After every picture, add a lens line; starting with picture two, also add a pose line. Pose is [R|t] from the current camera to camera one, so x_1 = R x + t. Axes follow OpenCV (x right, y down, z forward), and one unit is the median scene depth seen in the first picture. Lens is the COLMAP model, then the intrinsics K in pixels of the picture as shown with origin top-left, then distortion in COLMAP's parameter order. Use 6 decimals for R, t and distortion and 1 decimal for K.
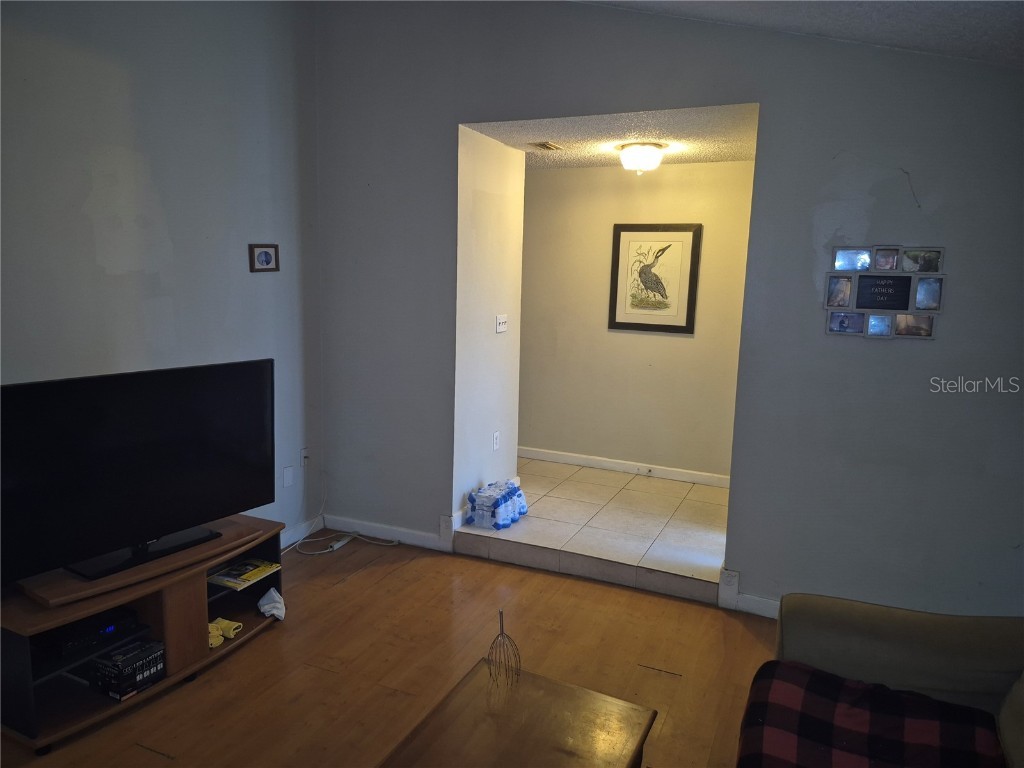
lens RADIAL K [[714.9, 0, 522.5], [0, 714.9, 366.5], [0, 0, 1]] dist [0.061968, -0.040750]
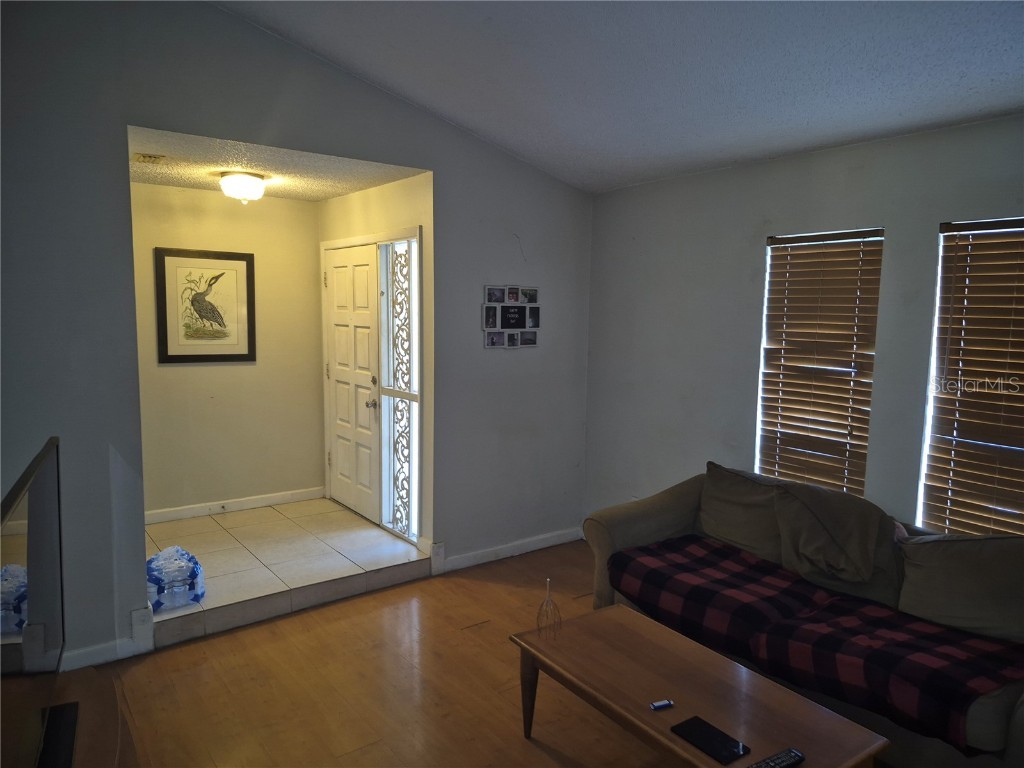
lens RADIAL K [[714.9, 0, 514.4], [0, 714.9, 379.2], [0, 0, 1]] dist [0.061968, -0.040750]
pose [[0.475884, -0.104993, 0.873219, -0.482601], [0.112614, 0.991951, 0.057897, -0.037688], [-0.872269, 0.070785, 0.483877, 0.186036]]
